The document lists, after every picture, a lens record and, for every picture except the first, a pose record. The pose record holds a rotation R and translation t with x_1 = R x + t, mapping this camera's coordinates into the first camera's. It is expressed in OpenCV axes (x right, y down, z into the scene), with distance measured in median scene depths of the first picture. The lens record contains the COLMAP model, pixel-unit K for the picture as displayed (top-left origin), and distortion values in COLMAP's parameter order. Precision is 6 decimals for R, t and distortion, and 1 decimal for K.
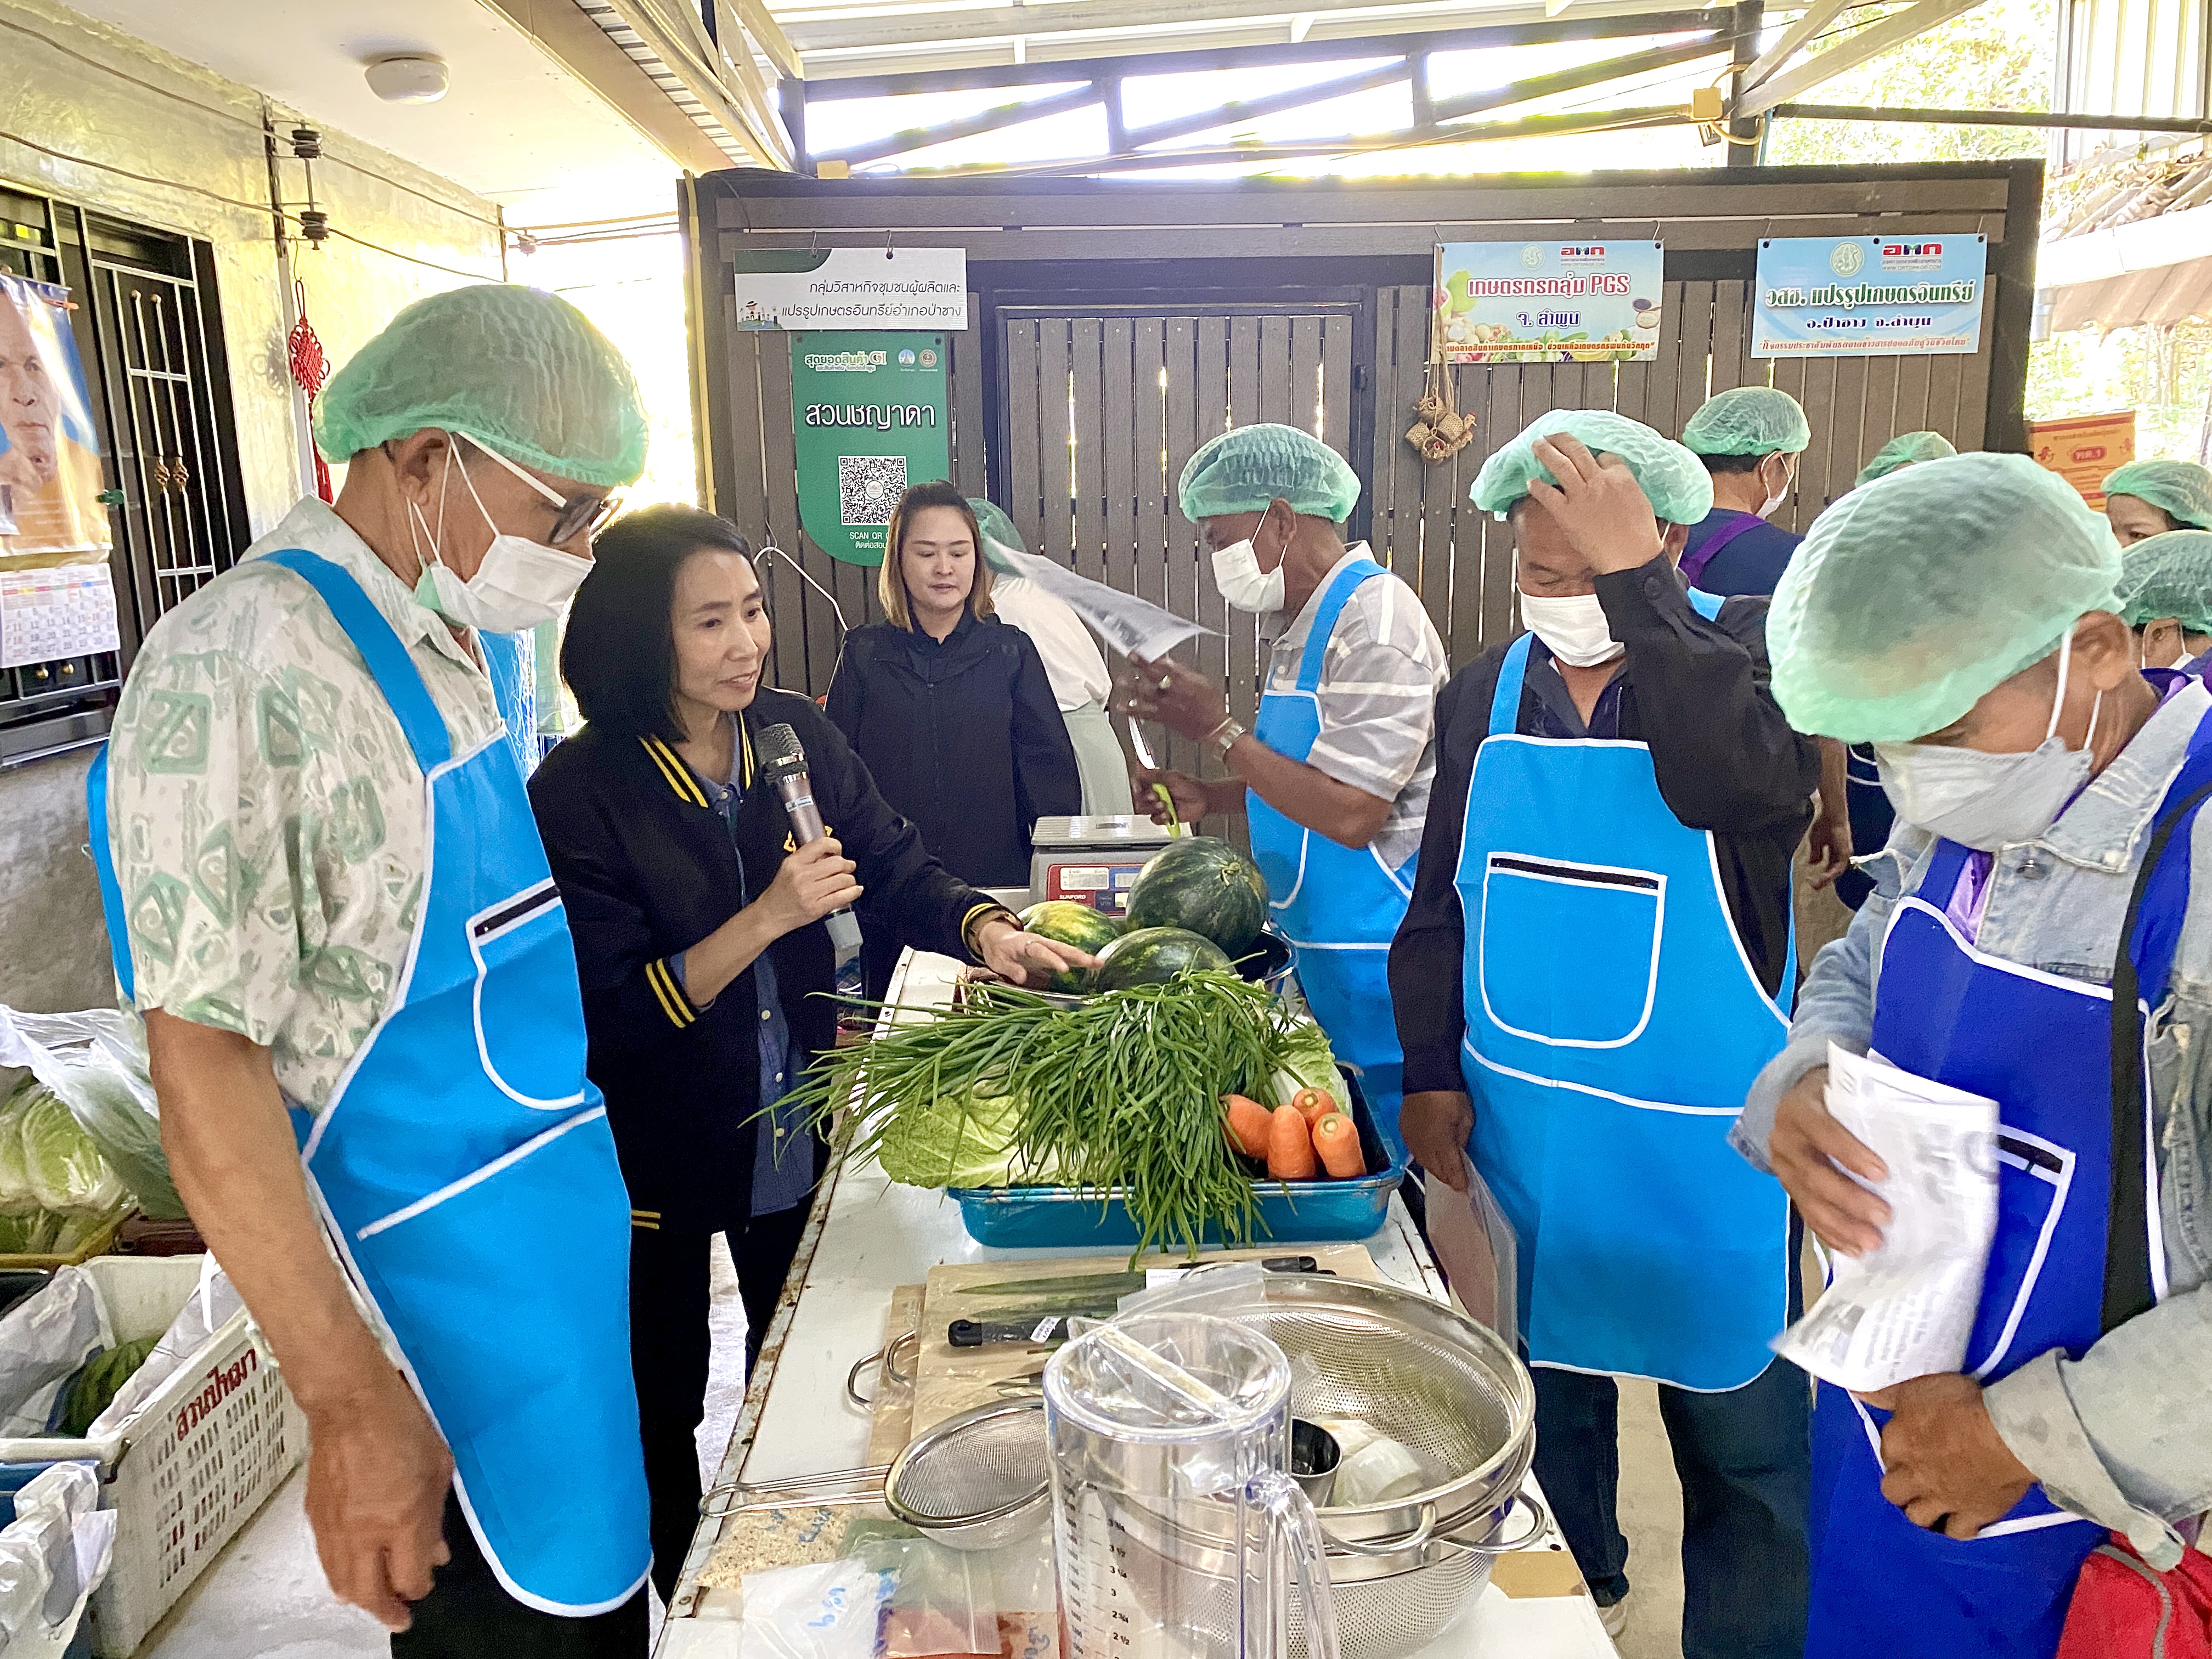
lens RADIAL K [[1661.2, 0, 1124.2], [0, 1661.2, 821.1], [0, 0, 1]] dist [0.039918, -0.033875]
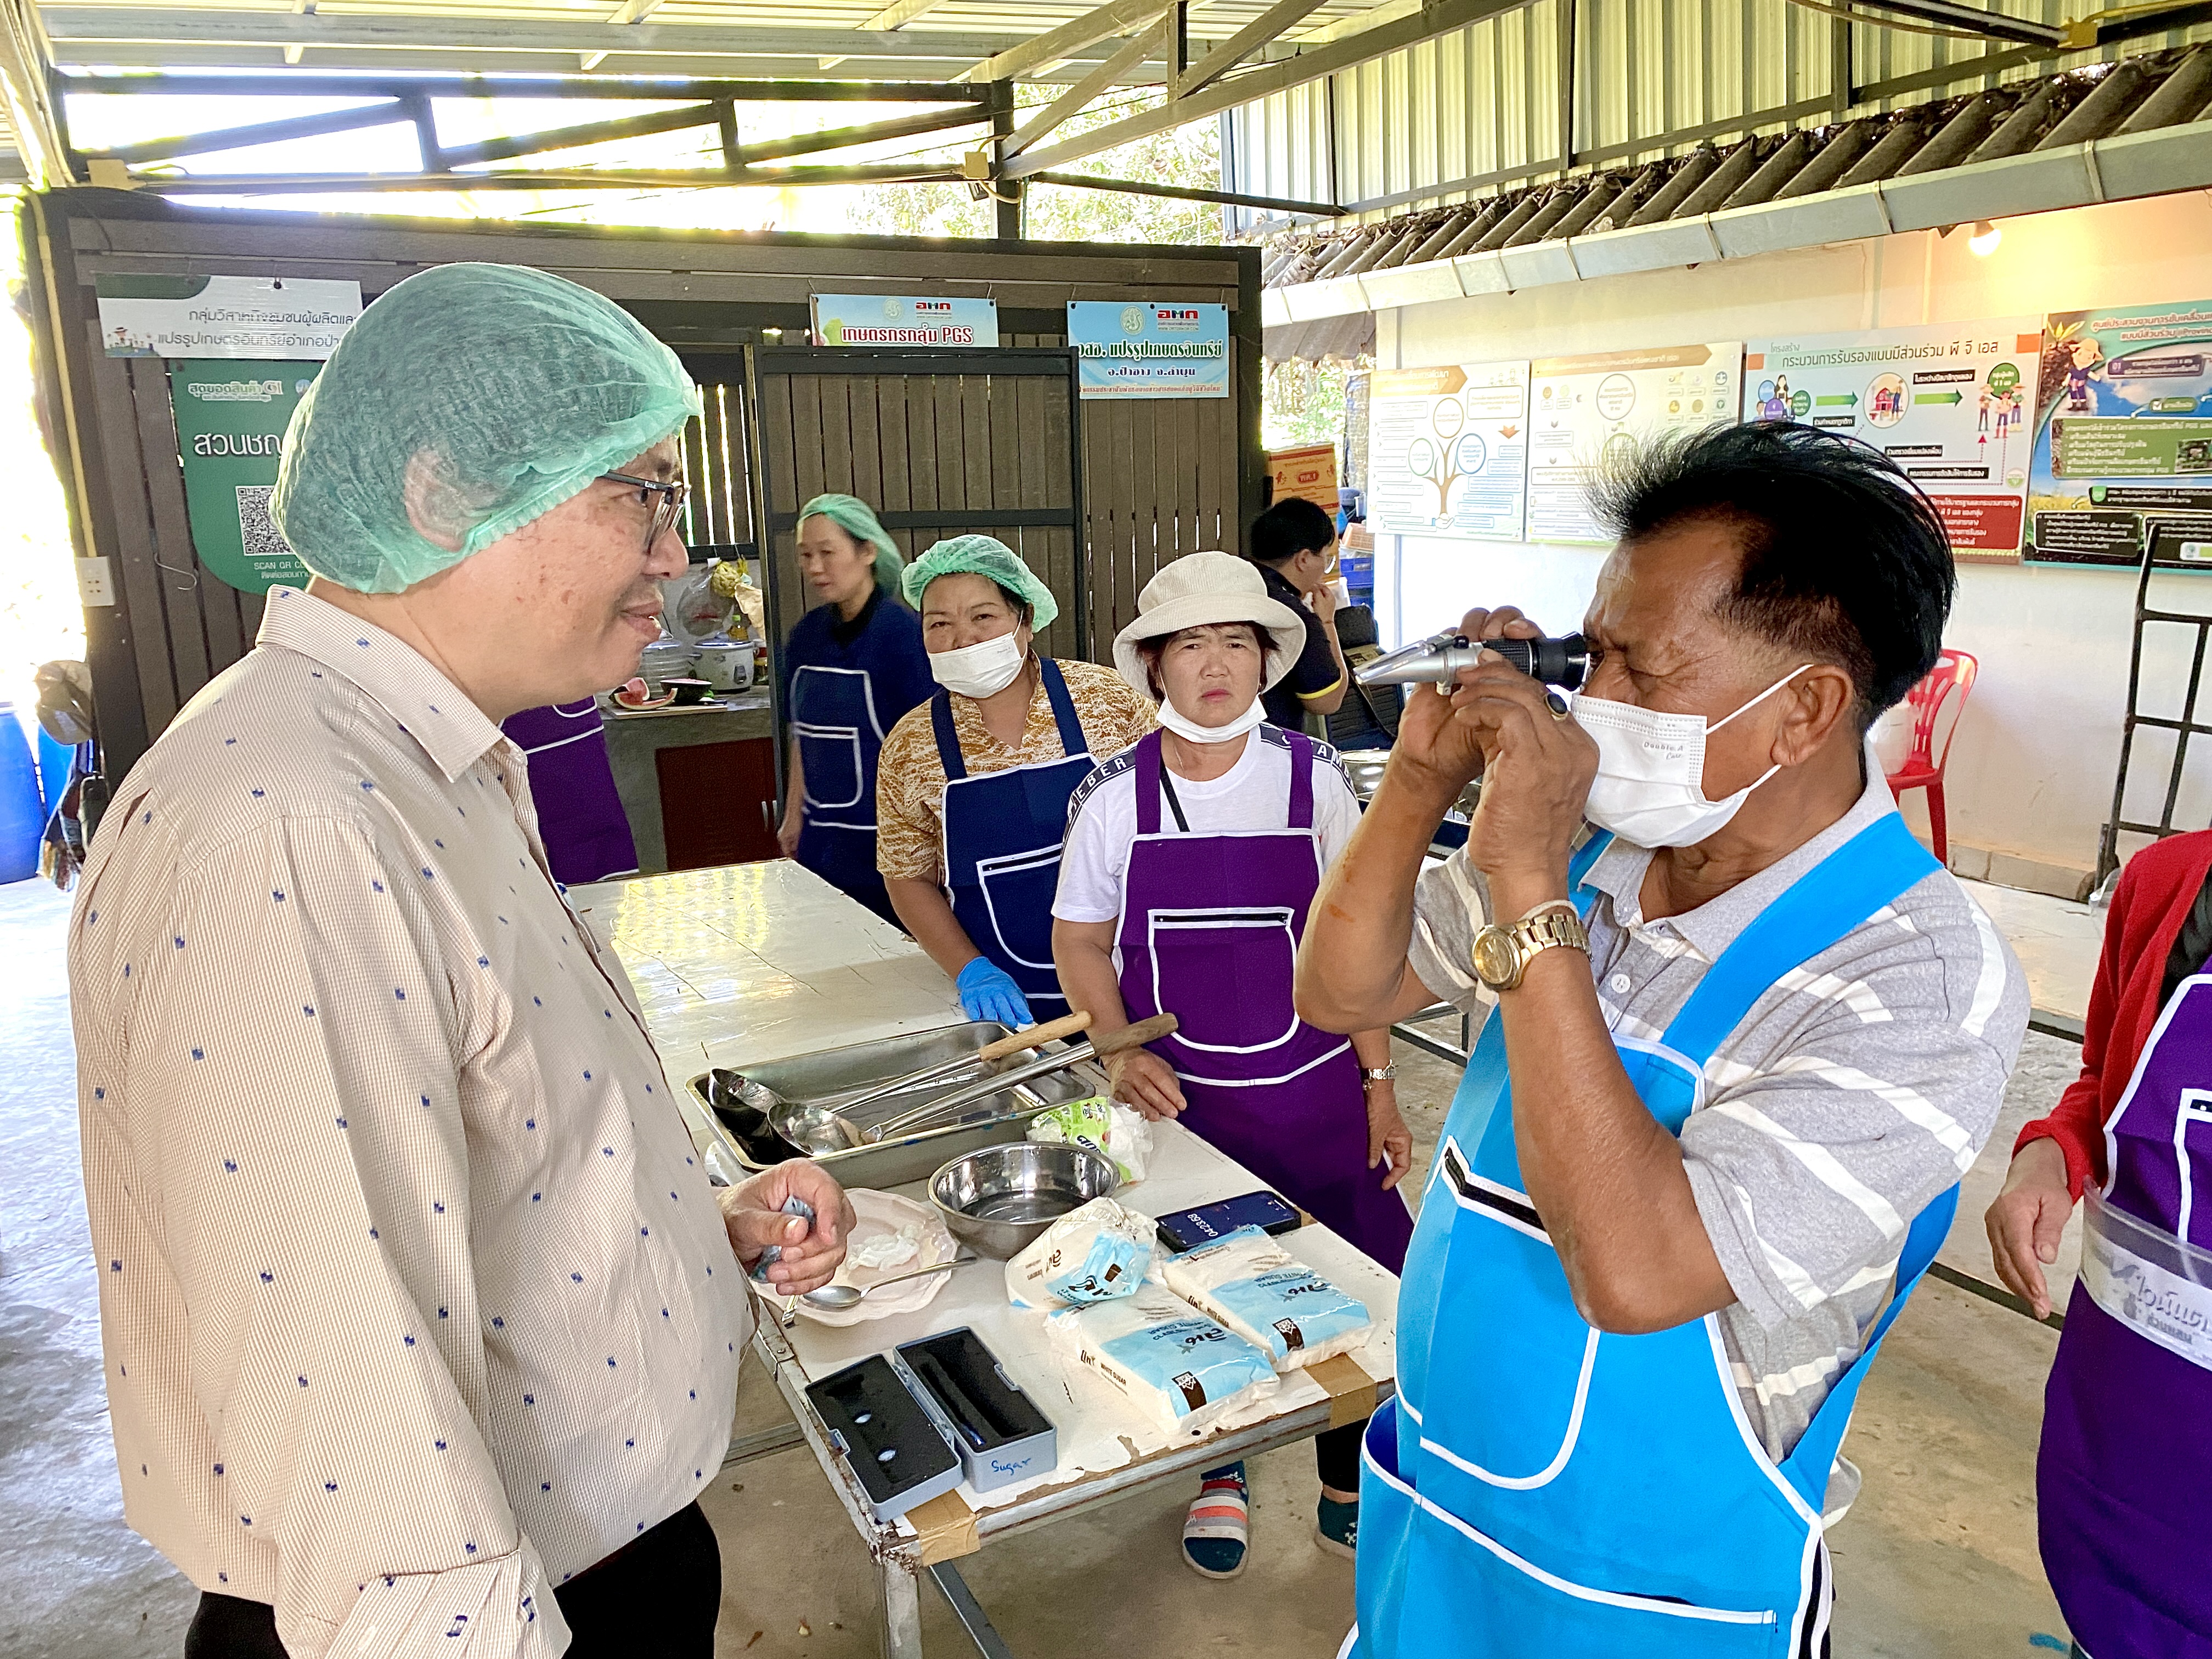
lens RADIAL K [[1661.2, 0, 1097.3], [0, 1661.2, 831.9], [0, 0, 1]] dist [0.039918, -0.033875]
pose [[0.901452, -0.100471, 0.421058, -0.151619], [0.095195, 0.994892, 0.033593, -0.002341], [-0.422283, 0.009800, 0.906411, -0.105547]]
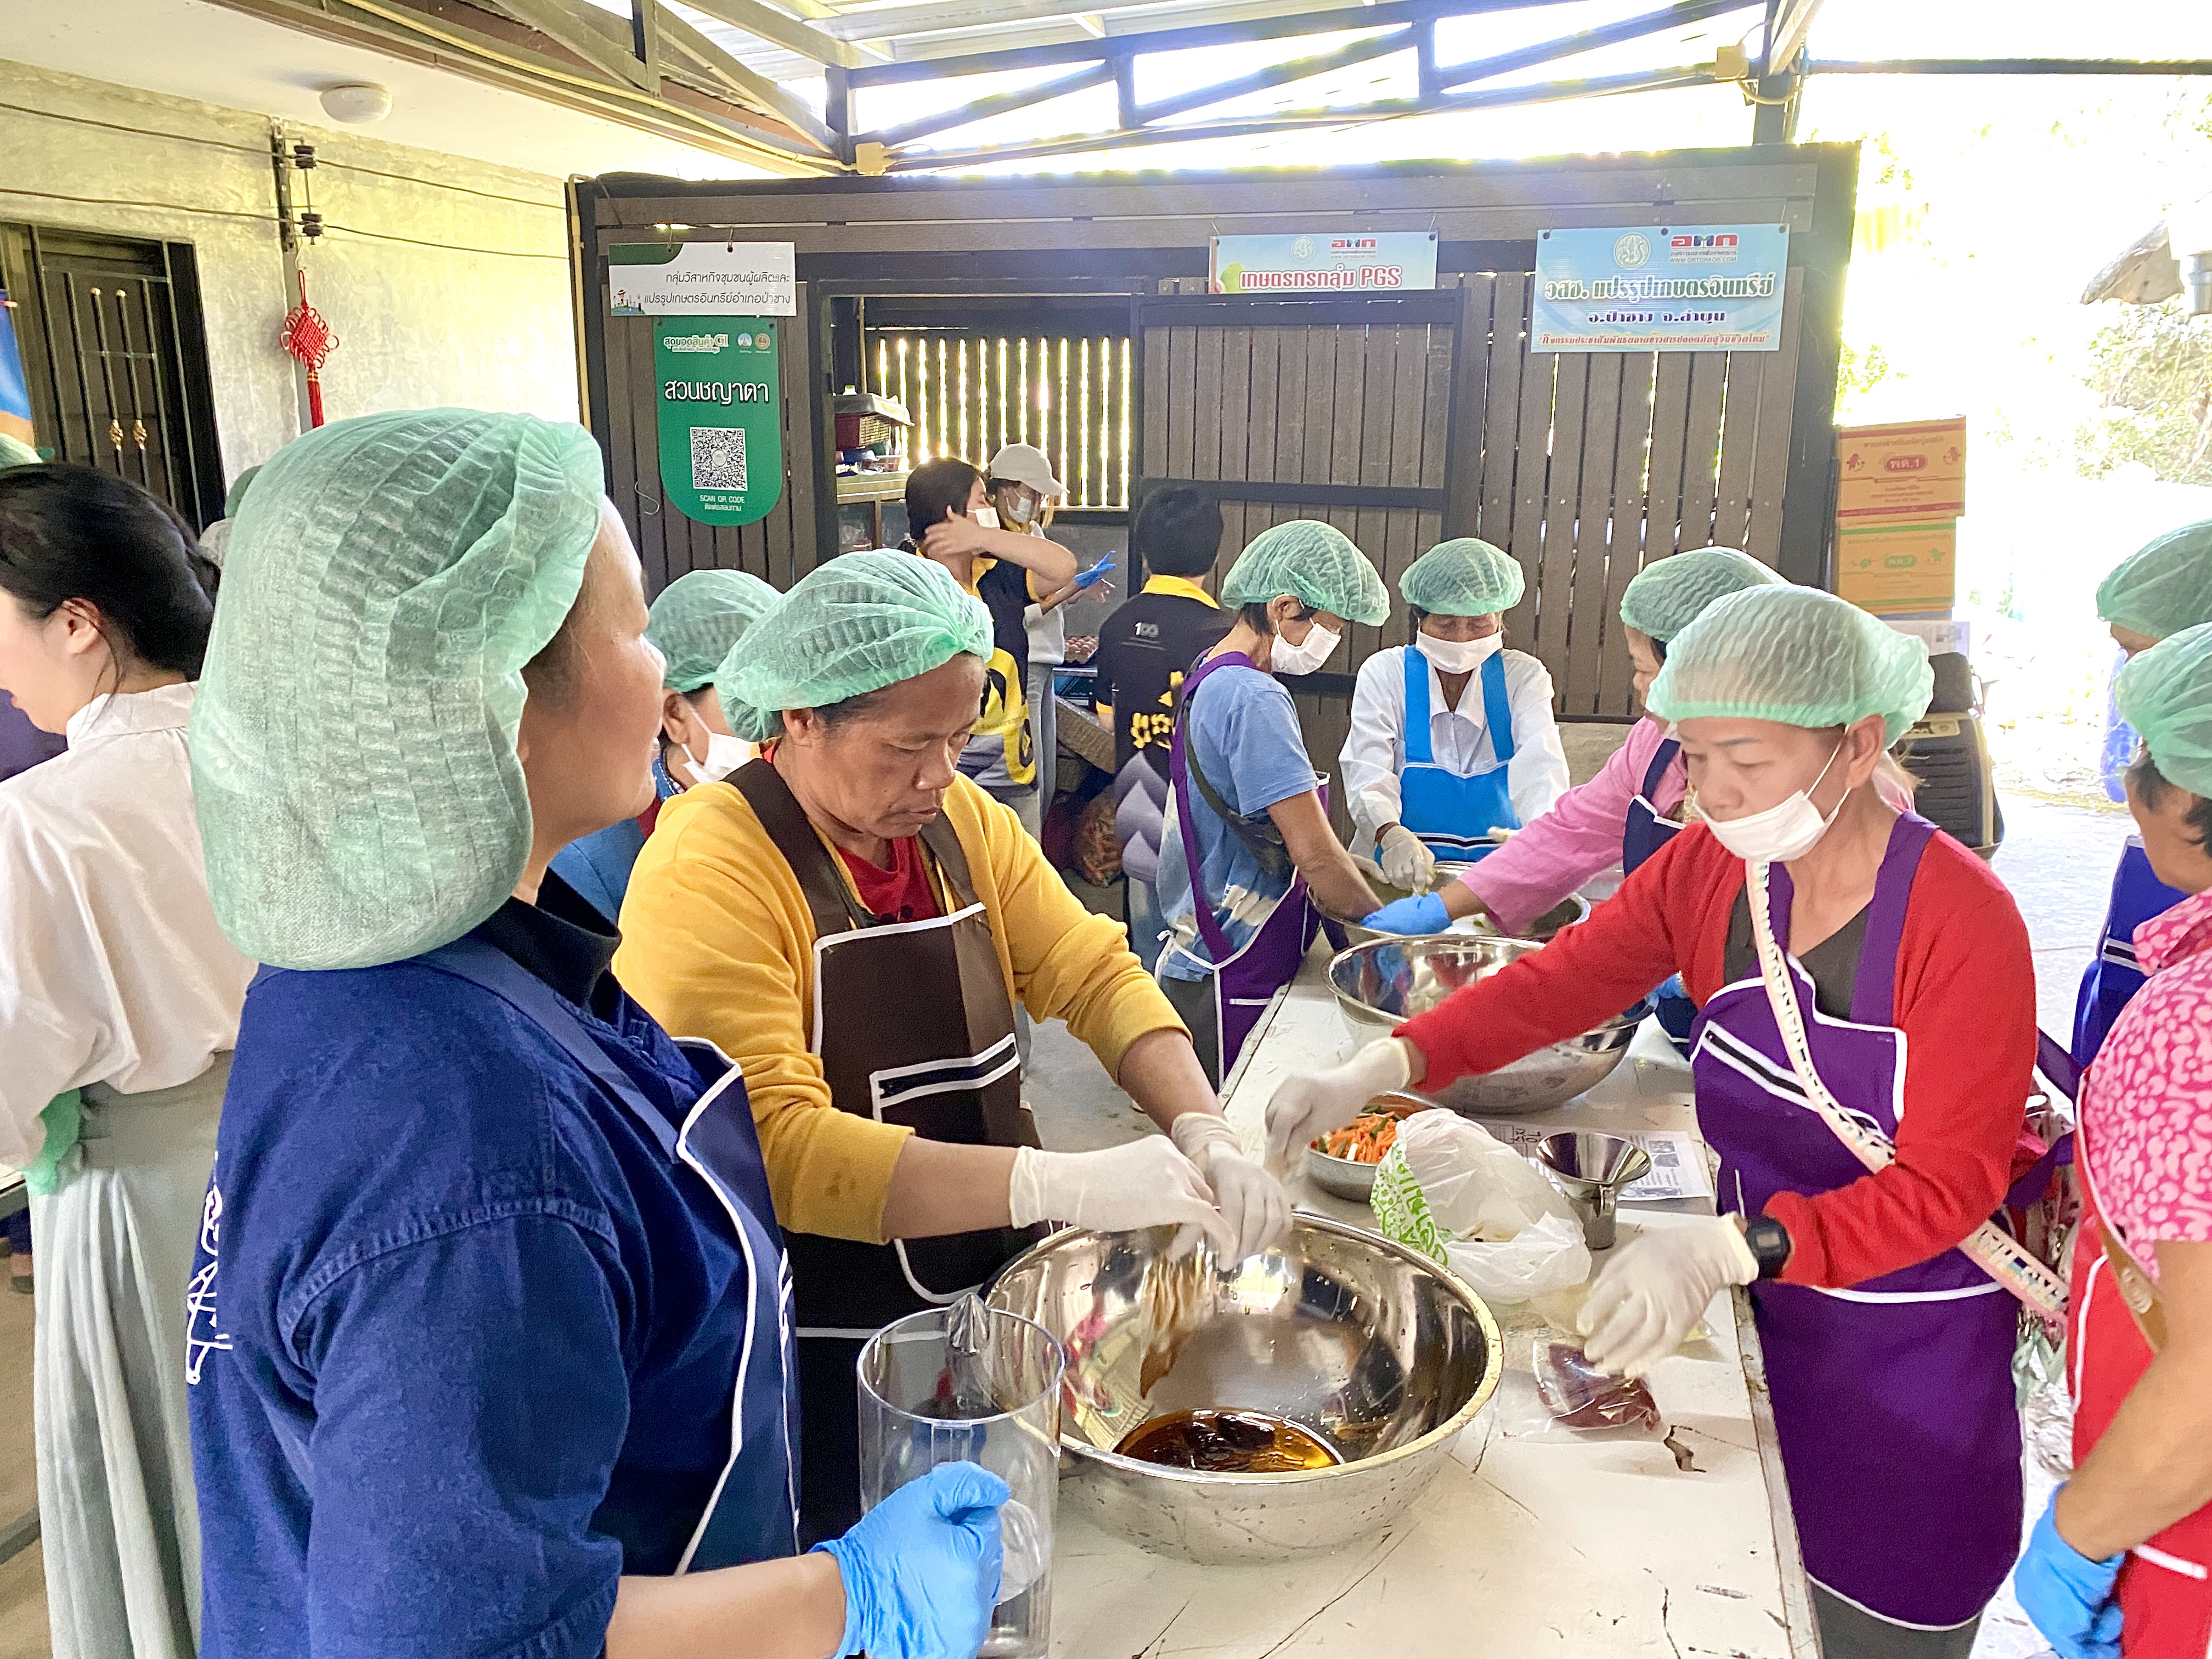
lens RADIAL K [[1661.2, 0, 1146.7], [0, 1661.2, 822.1], [0, 0, 1]] dist [0.039918, -0.033875]
pose [[0.956293, 0.092784, -0.277299, 0.464786], [-0.081520, 0.995319, 0.051904, -0.037735], [0.280816, -0.027031, 0.959381, -0.003364]]
